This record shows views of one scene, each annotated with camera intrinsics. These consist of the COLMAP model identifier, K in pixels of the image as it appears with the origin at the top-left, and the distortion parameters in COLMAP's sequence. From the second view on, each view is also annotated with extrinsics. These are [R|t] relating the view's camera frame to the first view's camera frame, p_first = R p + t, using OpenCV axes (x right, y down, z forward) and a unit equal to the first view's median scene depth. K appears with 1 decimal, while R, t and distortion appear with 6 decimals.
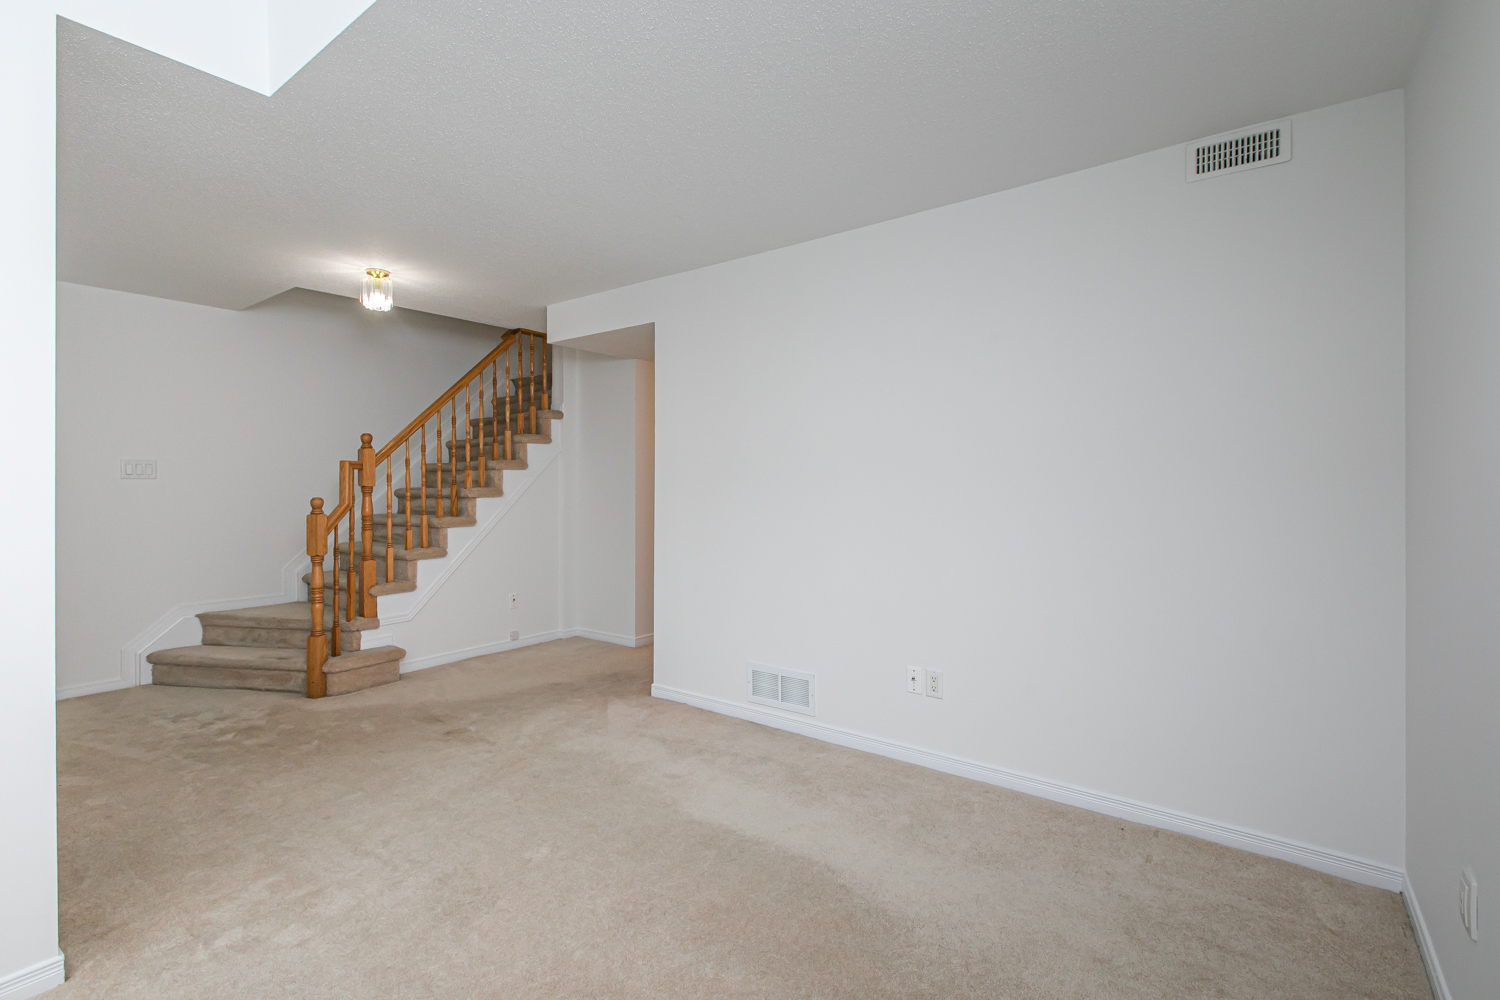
lens RADIAL K [[679.5, 0, 752.2], [0, 679.5, 491.9], [0, 0, 1]] dist [0.001406, -0.001317]
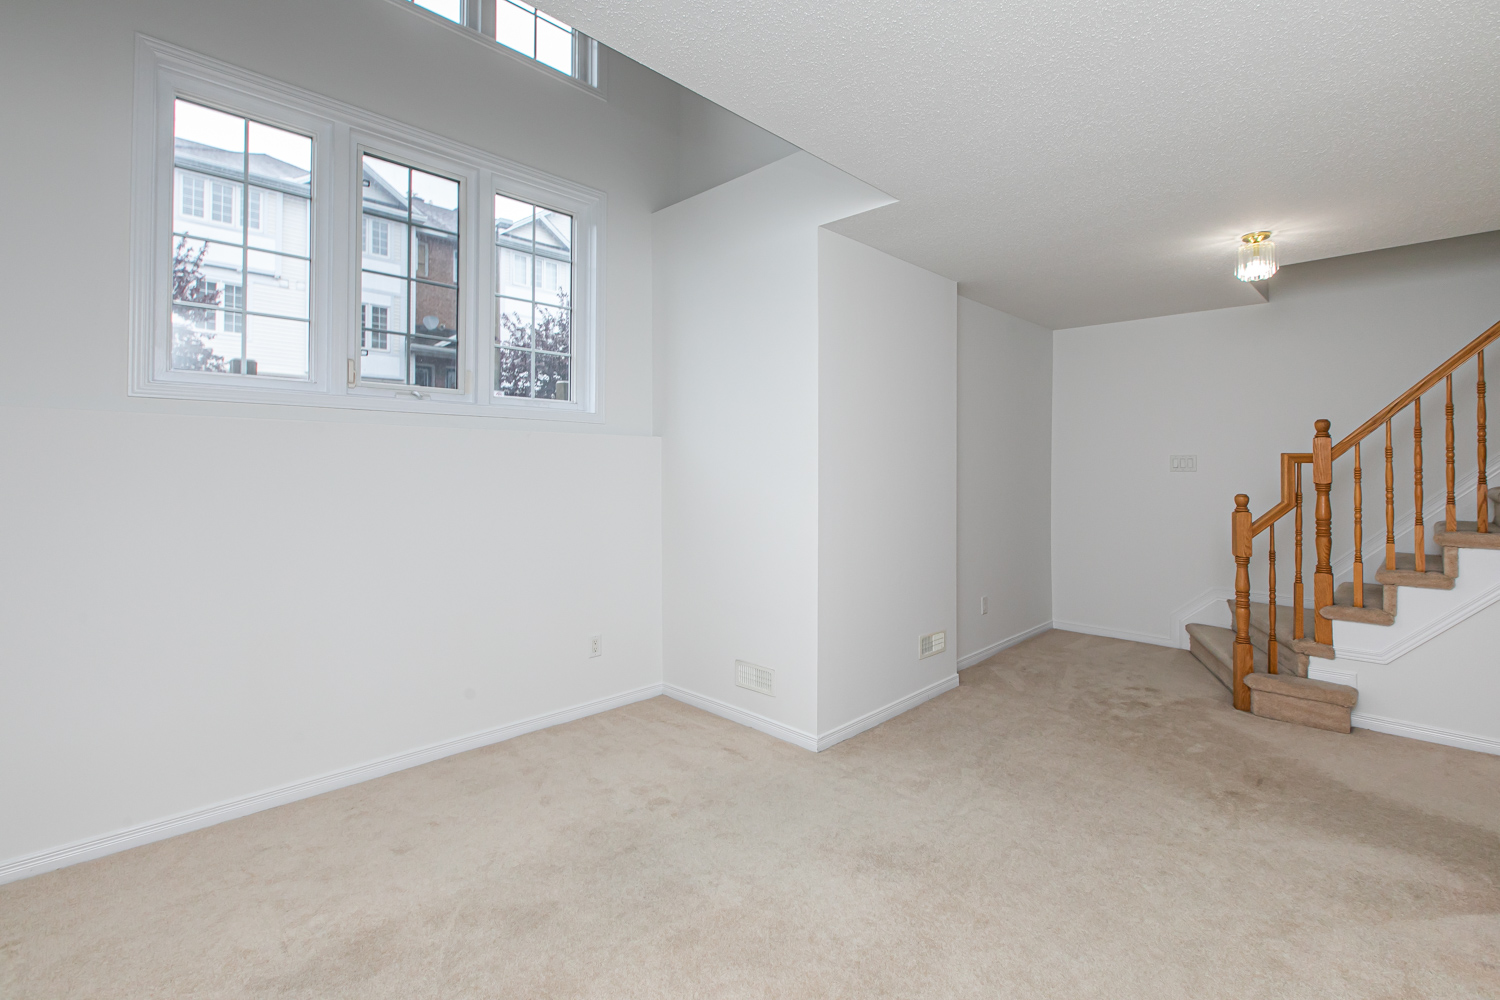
lens RADIAL K [[679.5, 0, 779.1], [0, 679.5, 459.3], [0, 0, 1]] dist [0.001406, -0.001317]
pose [[-0.115598, -0.007014, -0.993271, 0.366392], [-0.013802, 0.999890, -0.005454, -0.026047], [0.993200, 0.013078, -0.115682, 0.486431]]
